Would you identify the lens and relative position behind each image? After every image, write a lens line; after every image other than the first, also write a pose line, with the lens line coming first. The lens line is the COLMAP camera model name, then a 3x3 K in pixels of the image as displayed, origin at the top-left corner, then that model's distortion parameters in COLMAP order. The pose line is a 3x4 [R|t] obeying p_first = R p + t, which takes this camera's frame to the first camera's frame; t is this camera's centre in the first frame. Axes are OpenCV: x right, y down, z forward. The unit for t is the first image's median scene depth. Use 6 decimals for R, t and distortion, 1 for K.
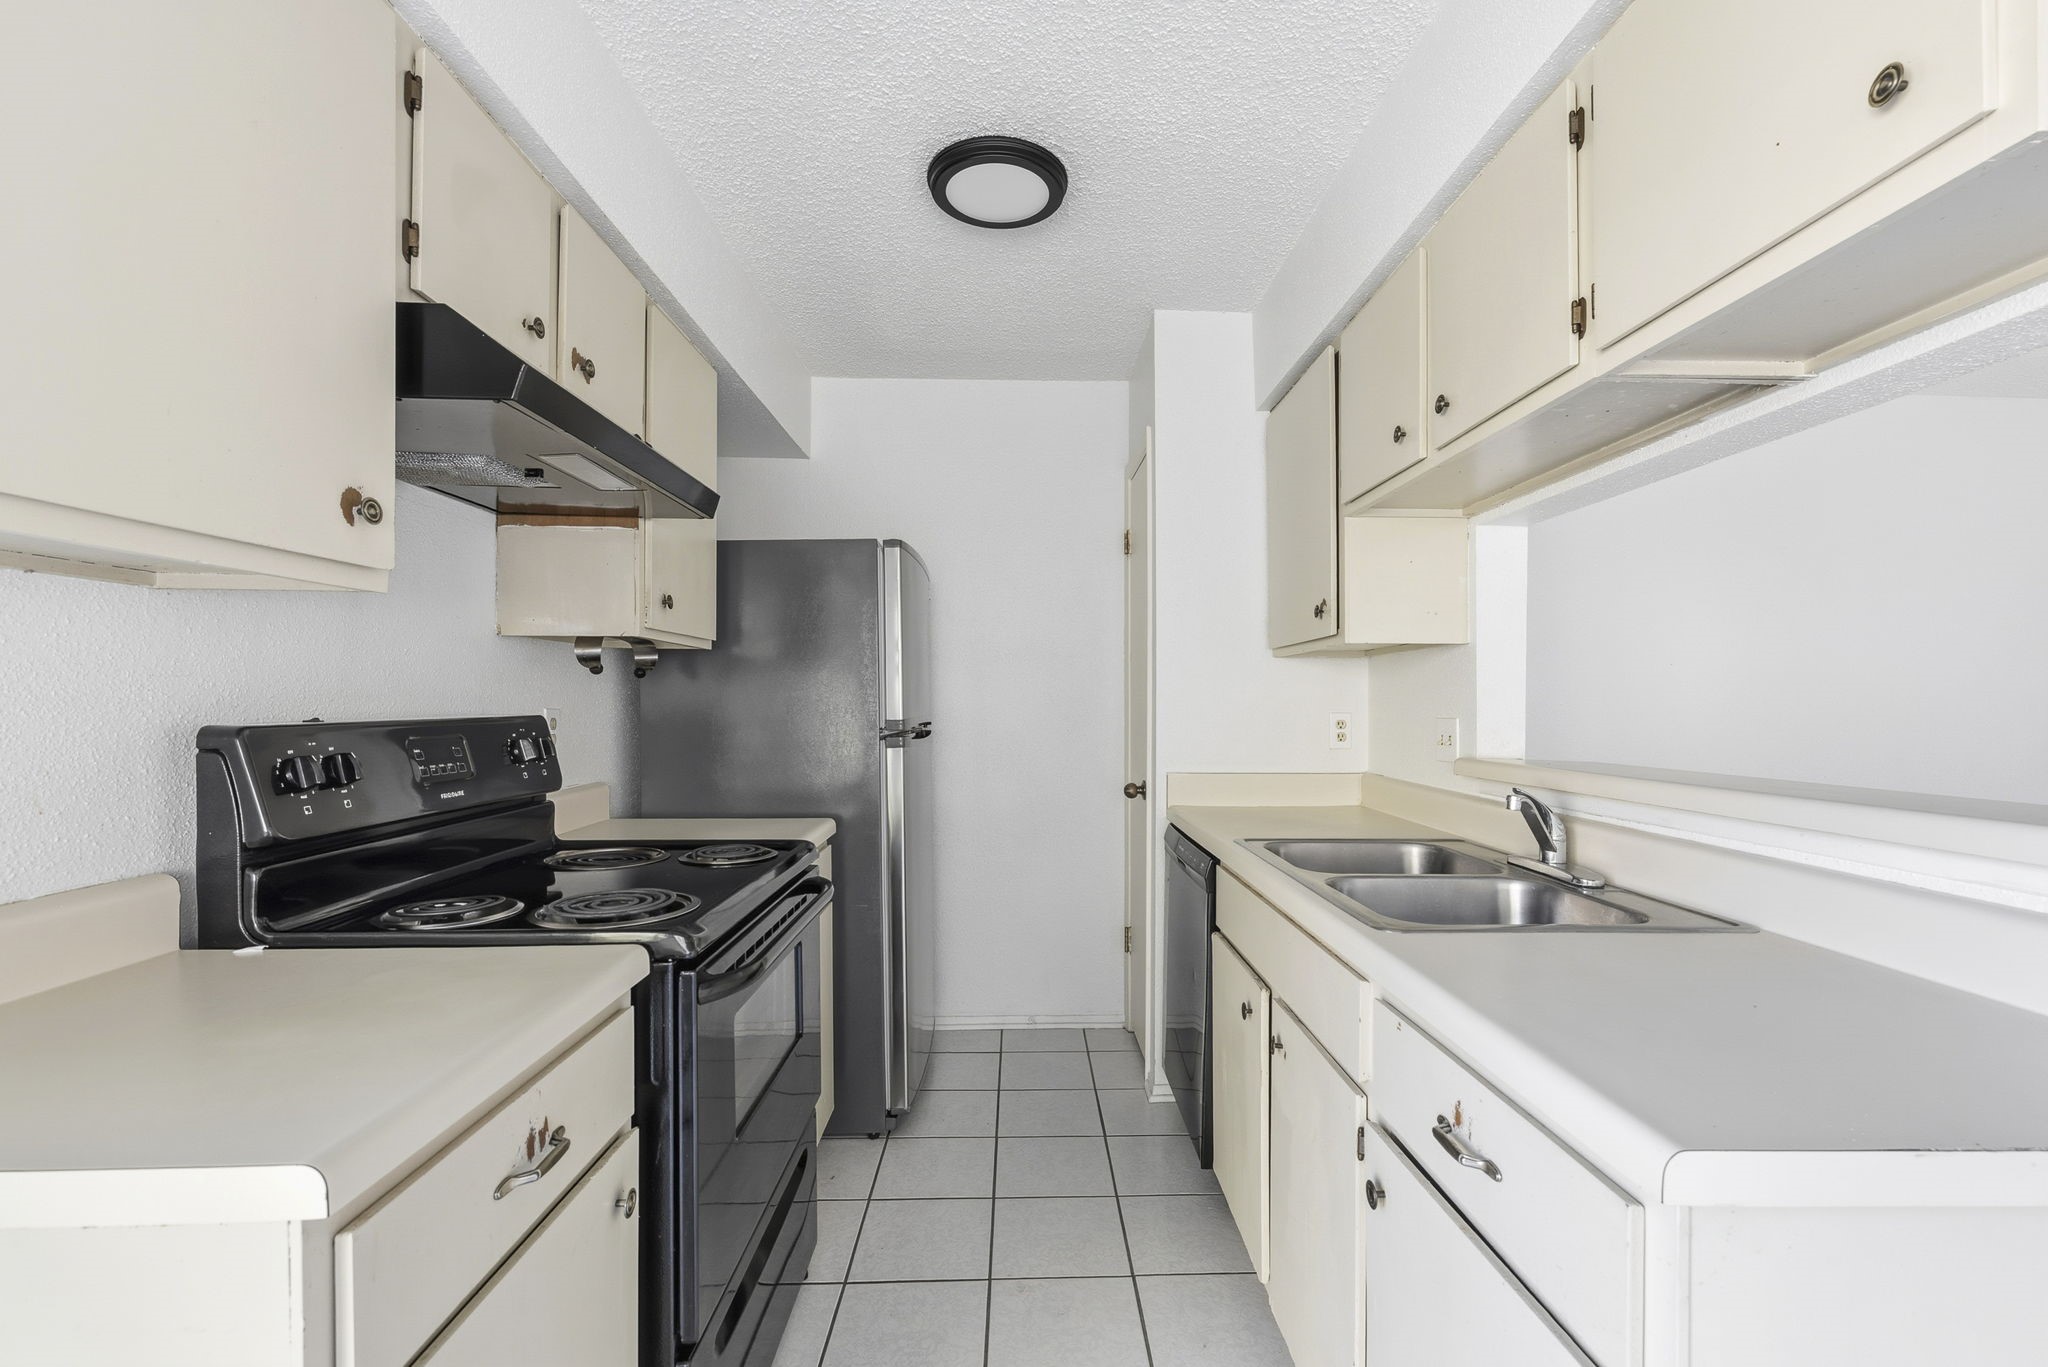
lens RADIAL K [[892.7, 0, 1044.8], [0, 892.7, 694.5], [0, 0, 1]] dist [-0.004461, 0.001658]
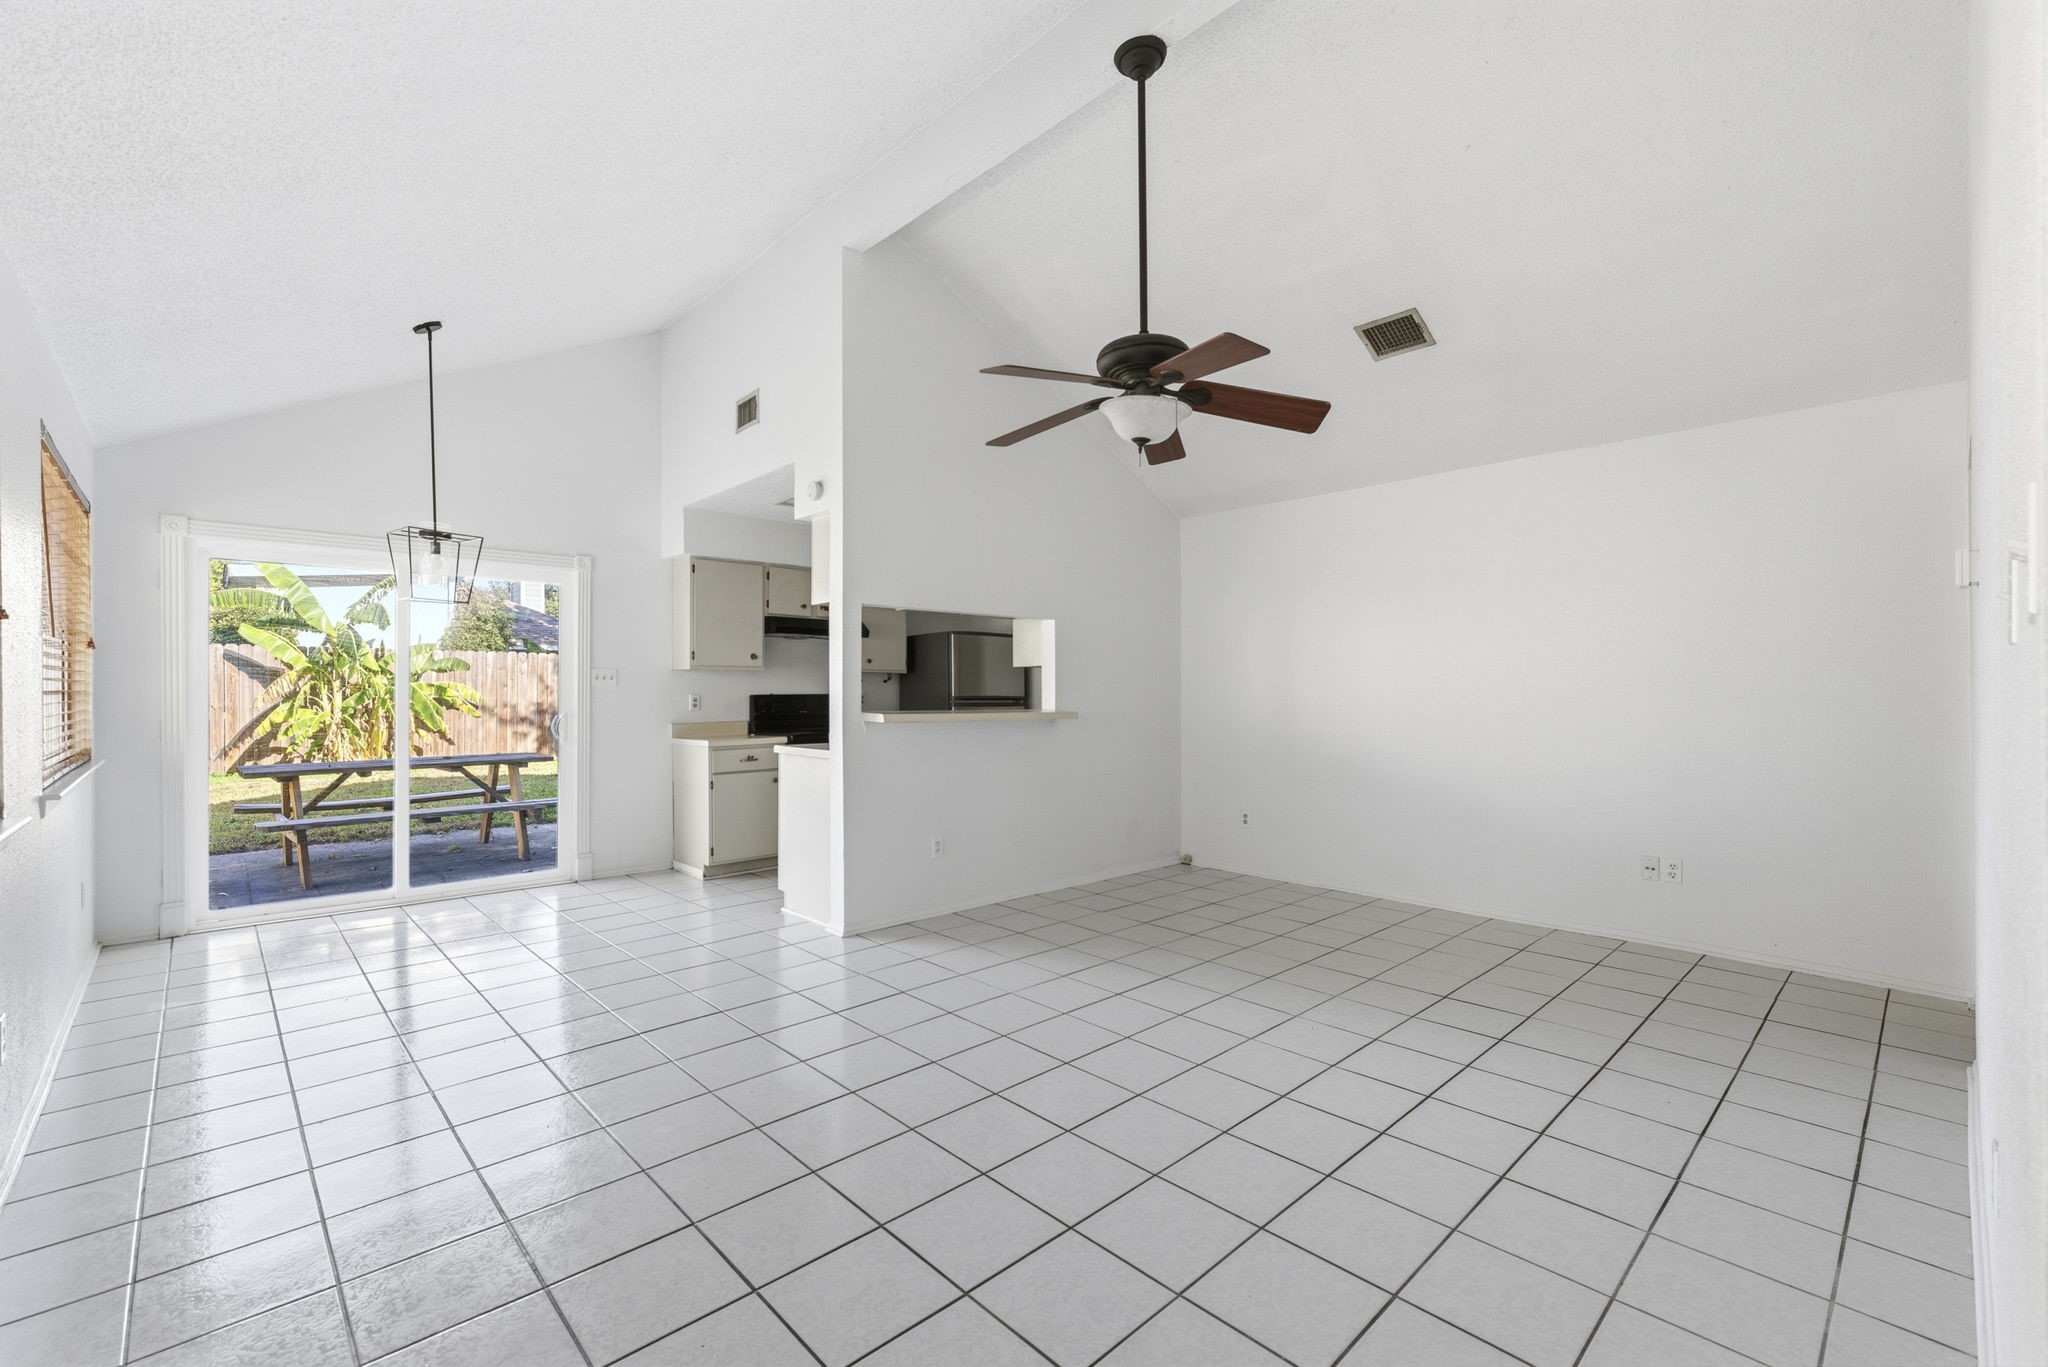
lens RADIAL K [[892.7, 0, 1053.0], [0, 892.7, 684.3], [0, 0, 1]] dist [-0.004461, 0.001658]
pose [[0.670870, -0.009692, -0.741512, 4.304087], [0.008000, 0.999951, -0.005831, 0.018213], [0.741532, -0.002020, 0.670914, -1.293269]]
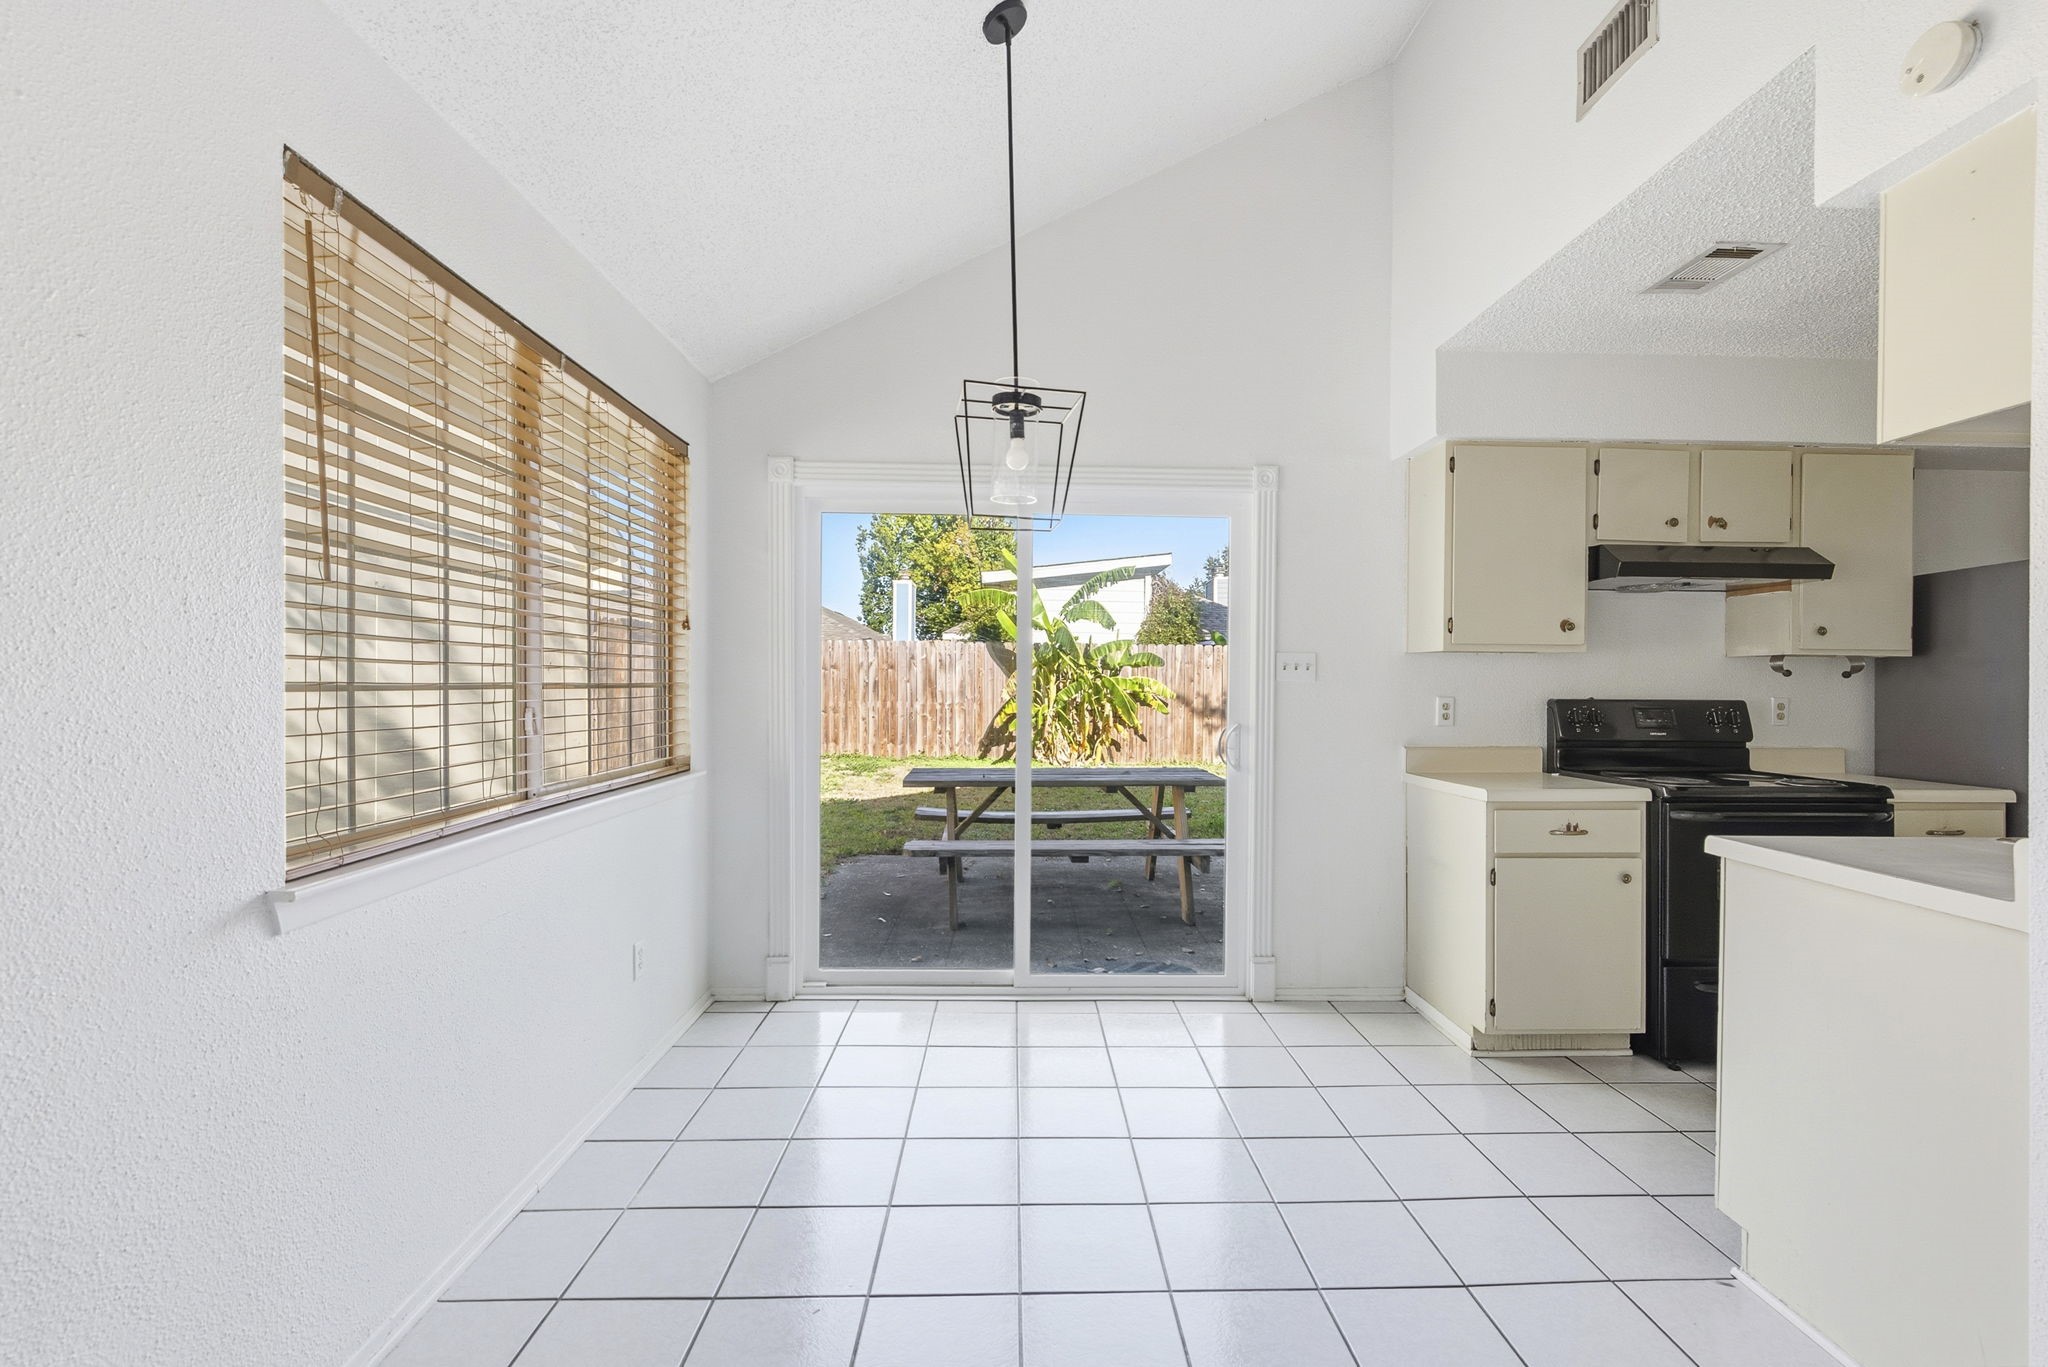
lens RADIAL K [[892.7, 0, 1034.0], [0, 892.7, 690.2], [0, 0, 1]] dist [-0.004461, 0.001658]
pose [[-0.007204, 0.002479, -0.999971, 1.988657], [-0.003057, 0.999992, 0.002501, 0.004078], [0.999969, 0.003075, -0.007196, -0.684819]]
